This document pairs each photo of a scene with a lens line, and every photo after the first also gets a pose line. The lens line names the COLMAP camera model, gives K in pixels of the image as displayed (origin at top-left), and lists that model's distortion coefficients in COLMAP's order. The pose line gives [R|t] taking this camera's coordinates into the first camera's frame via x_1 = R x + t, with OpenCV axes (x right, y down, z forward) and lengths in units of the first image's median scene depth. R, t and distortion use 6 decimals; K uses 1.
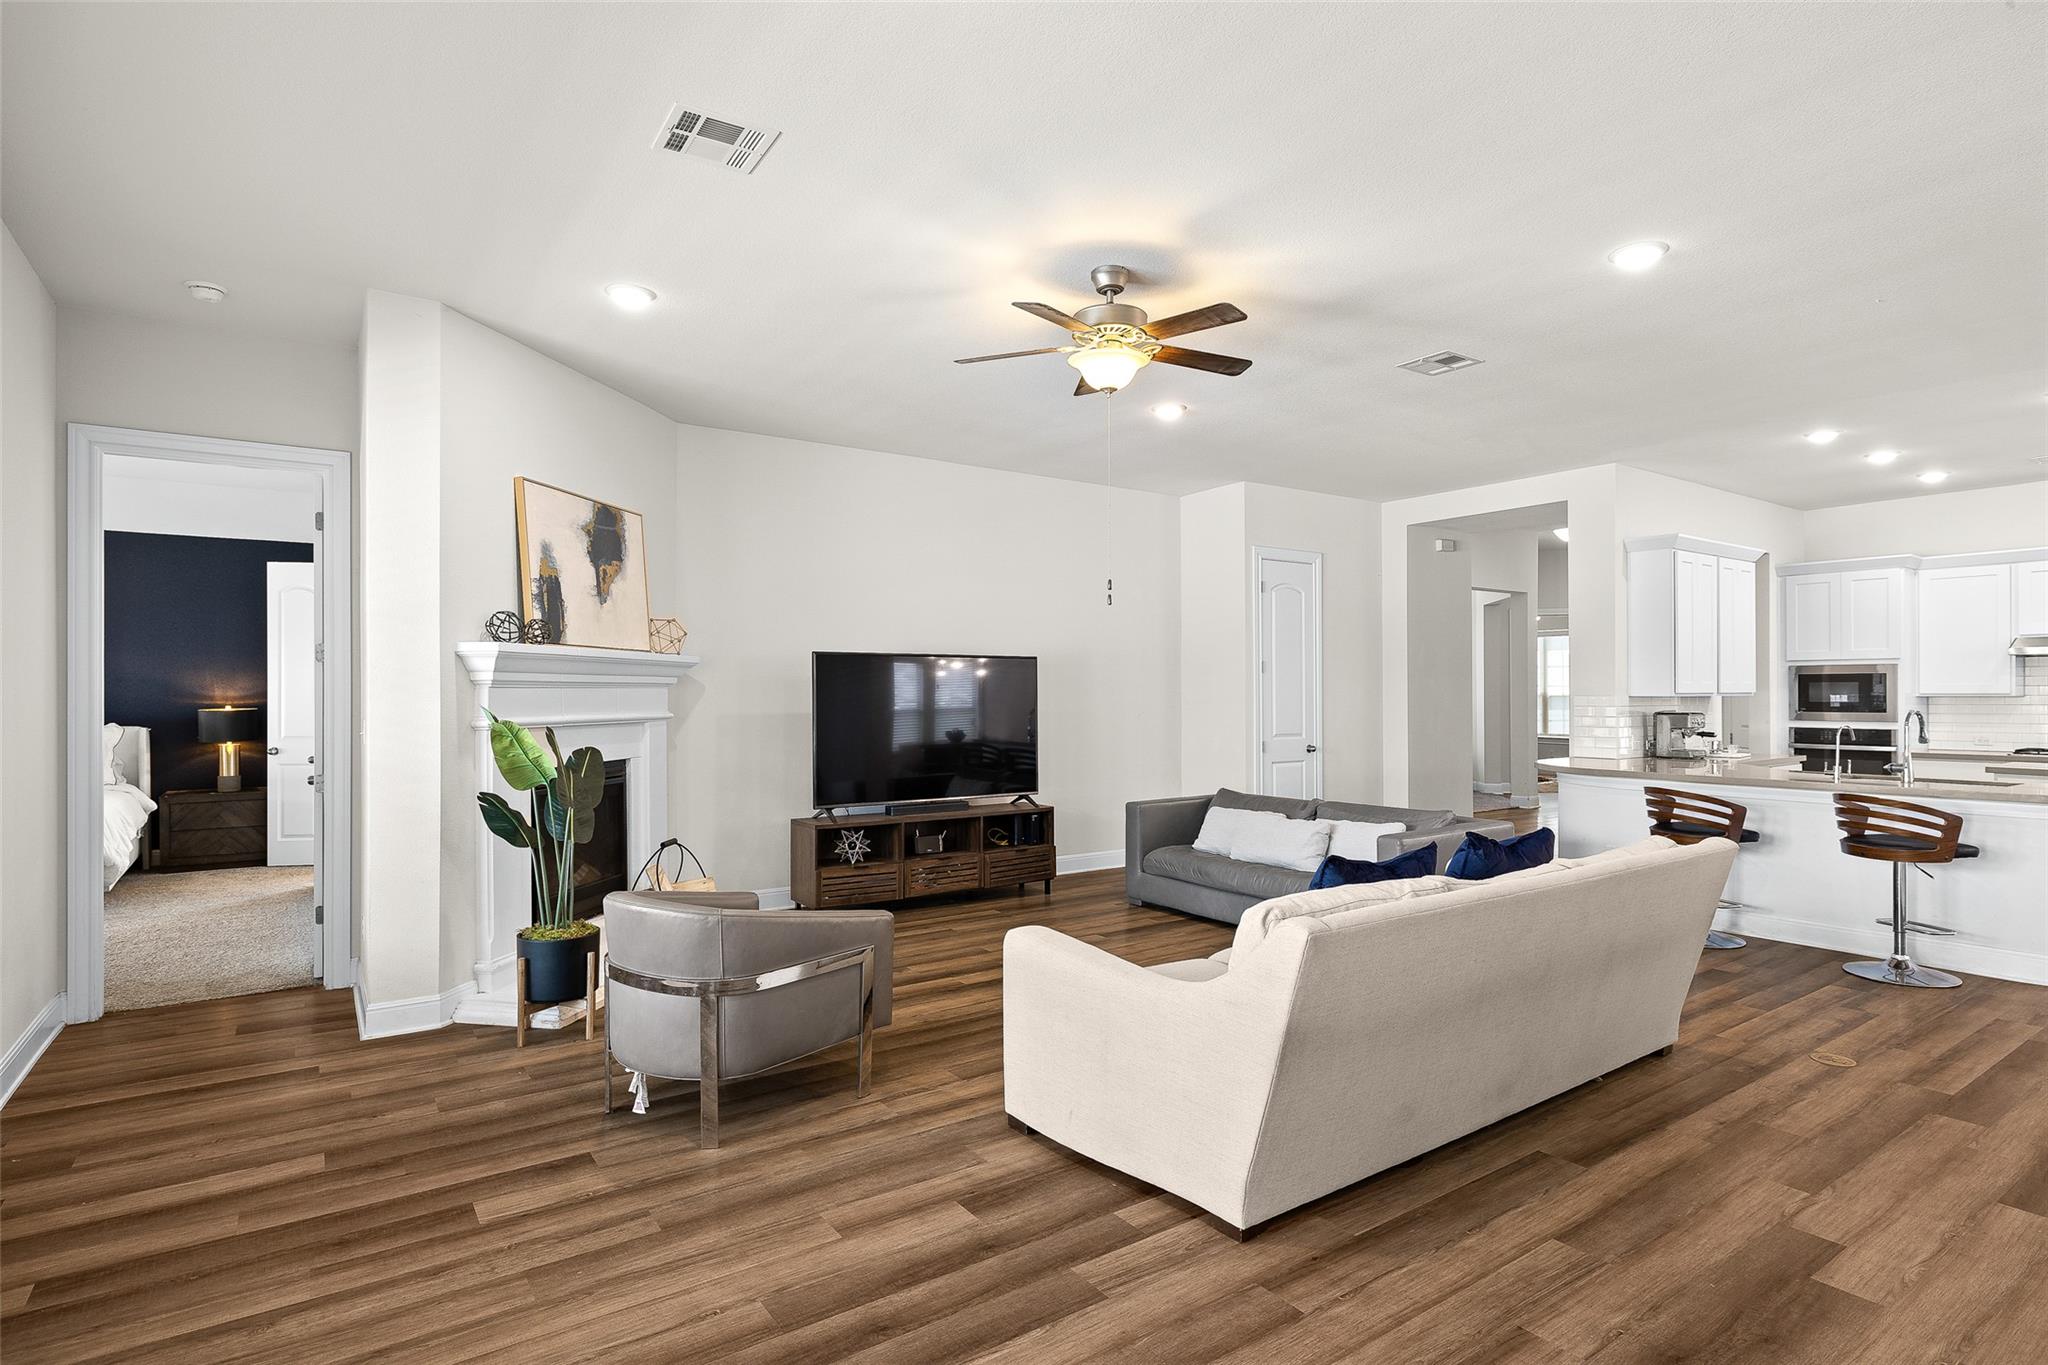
lens RADIAL K [[1006.9, 0, 1031.1], [0, 1006.9, 692.3], [0, 0, 1]] dist [-0.006441, -0.000756]
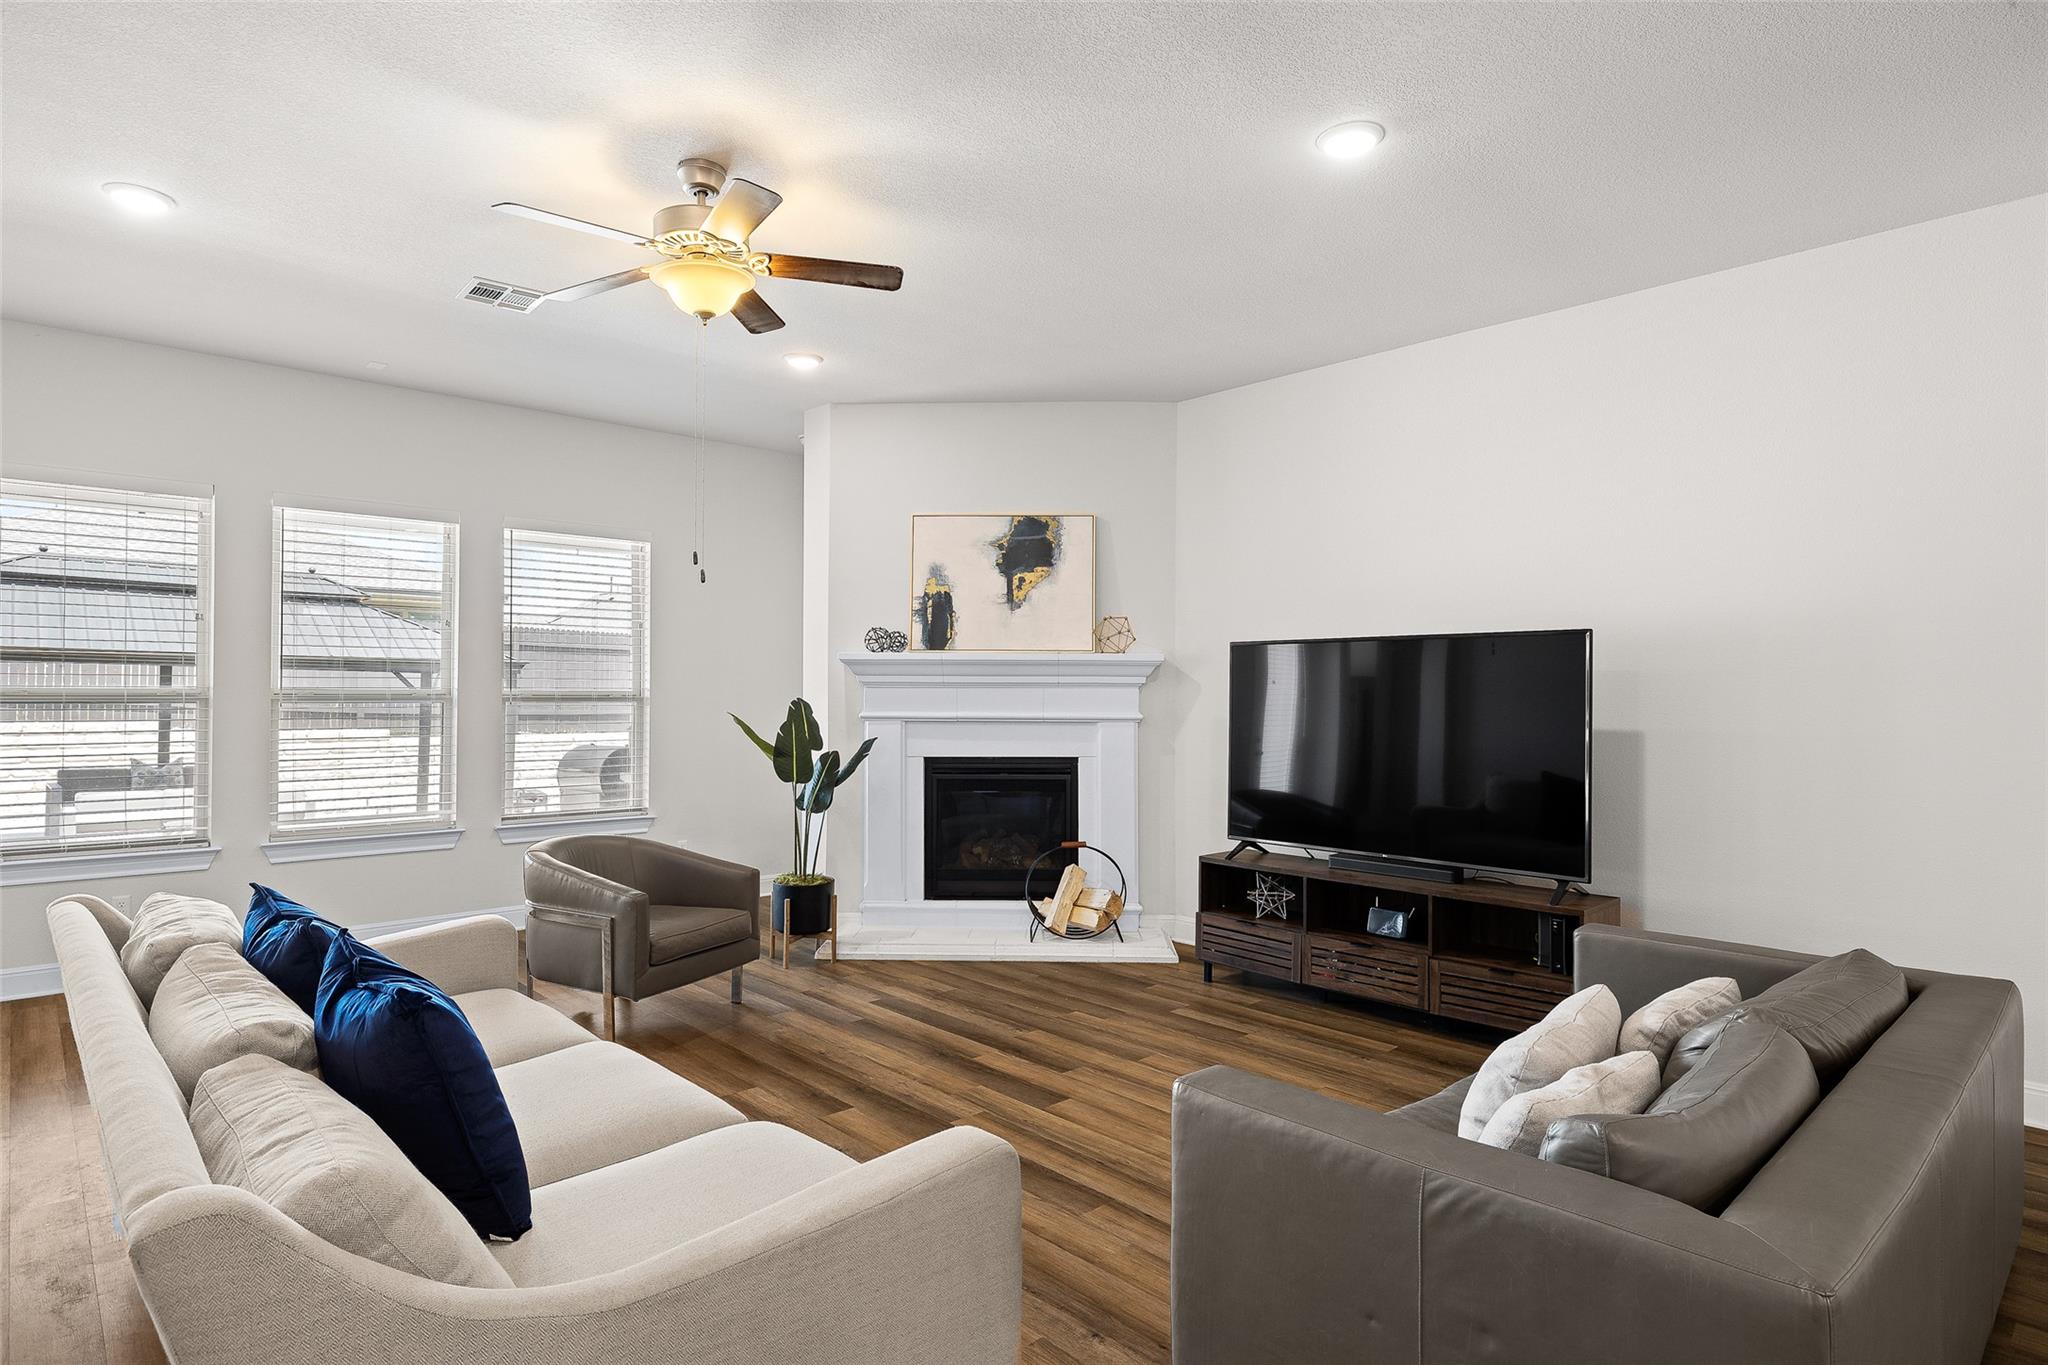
lens RADIAL K [[1095.1, 0, 1049.3], [0, 1095.1, 686.6], [0, 0, 1]] dist [-0.000677, -0.003432]
pose [[0.161409, -0.002733, -0.986884, 0.582443], [-0.004065, 0.999986, -0.003434, -0.001480], [0.986879, 0.004566, 0.161396, 0.668860]]
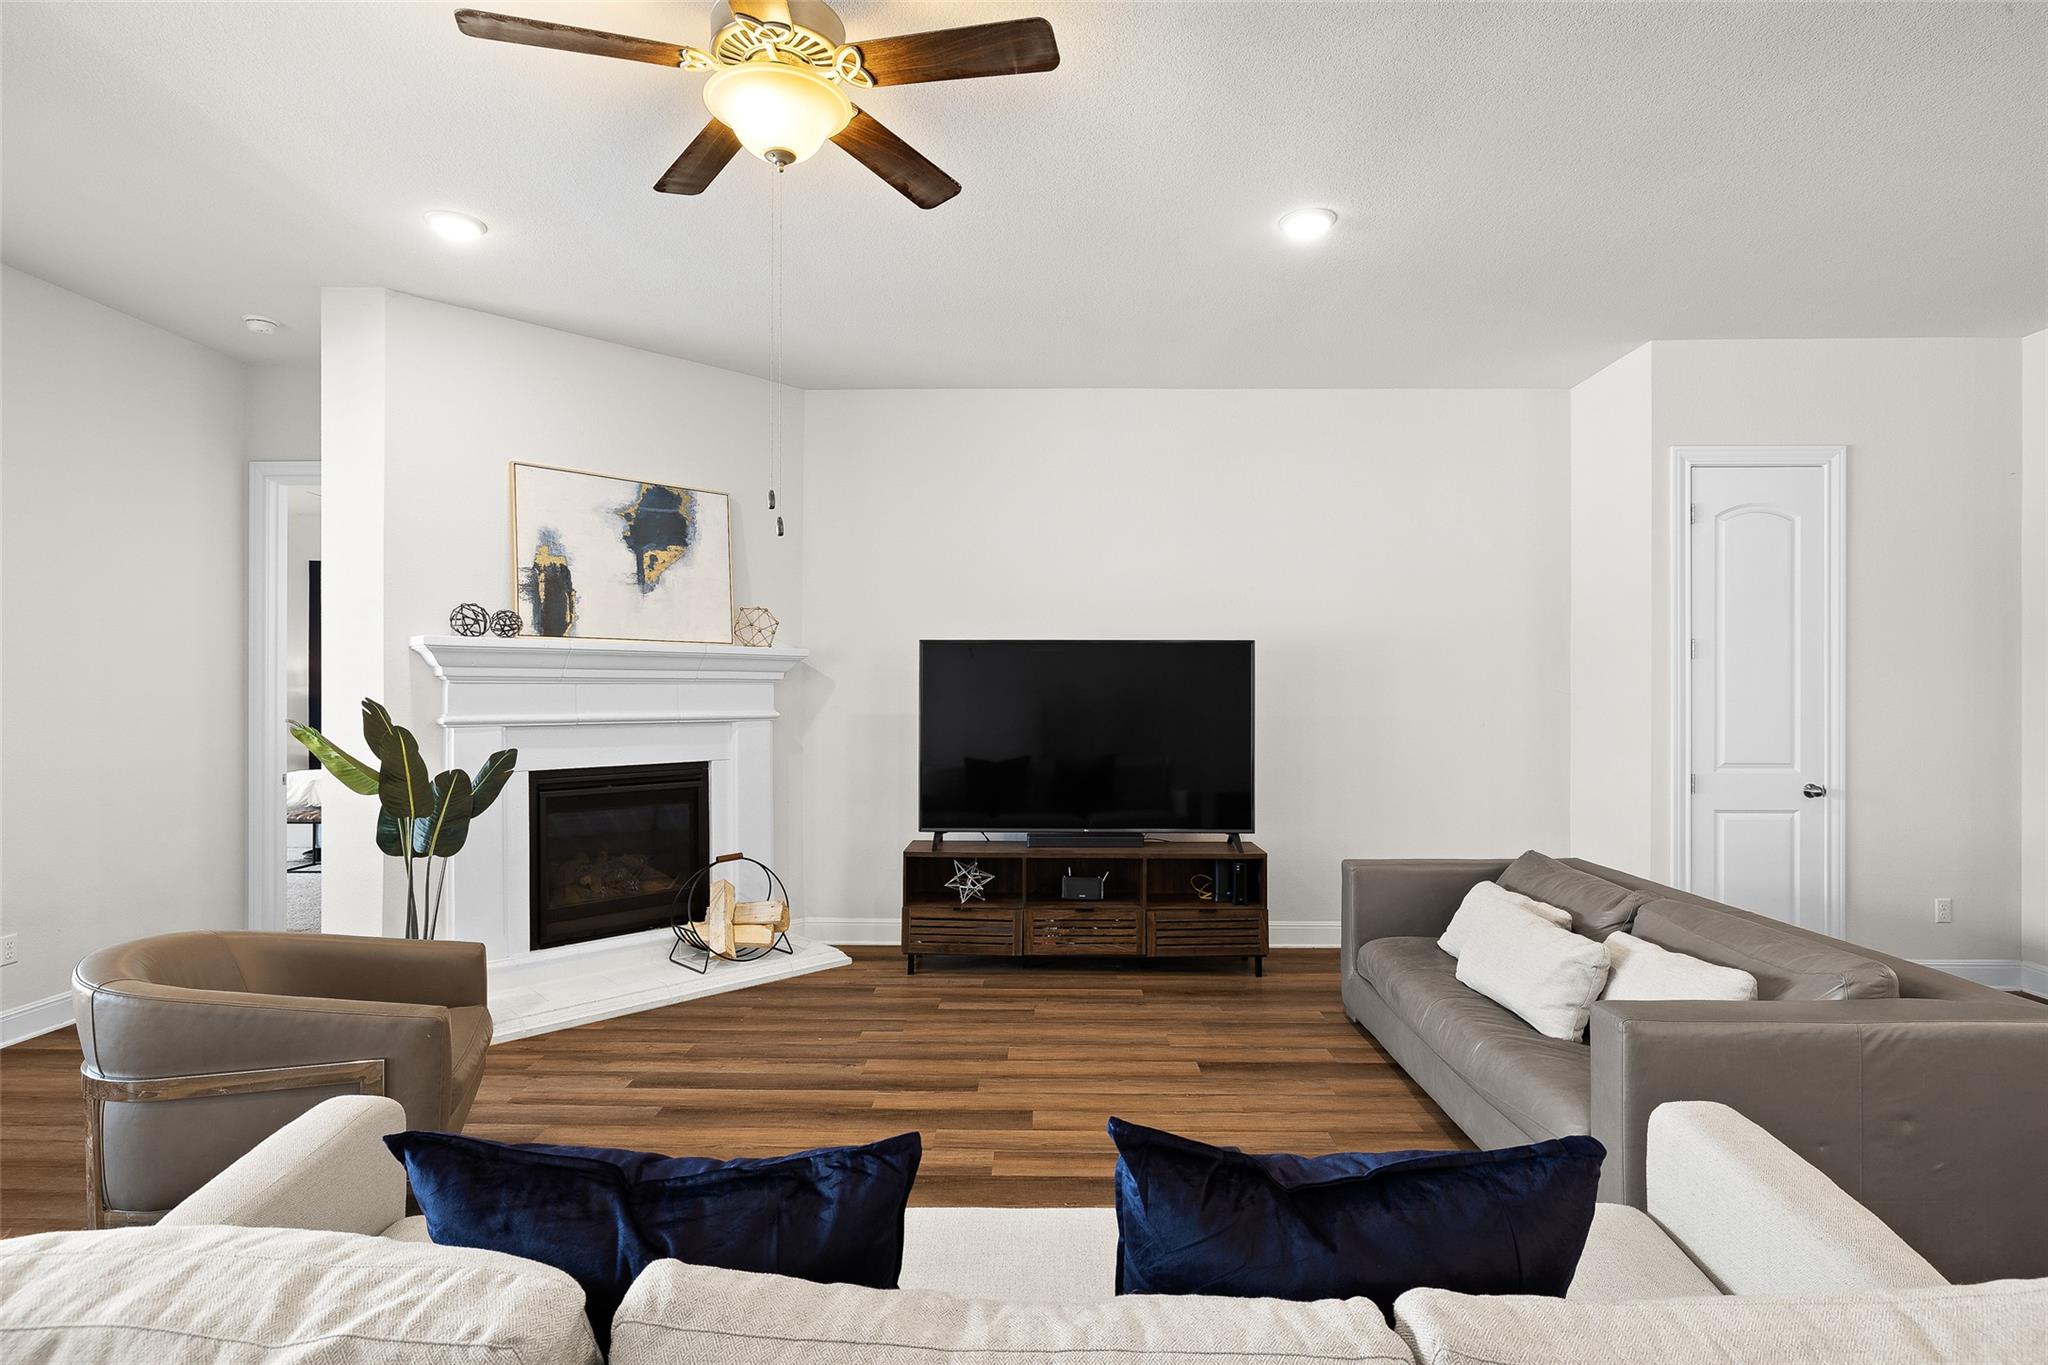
lens RADIAL K [[982.5, 0, 1036.1], [0, 982.5, 696.9], [0, 0, 1]] dist [-0.001650, -0.000780]
pose [[0.814897, 0.006997, -0.579563, 0.305764], [-0.002678, 0.999962, 0.008307, -0.000804], [0.579599, -0.005217, 0.814885, 0.372933]]
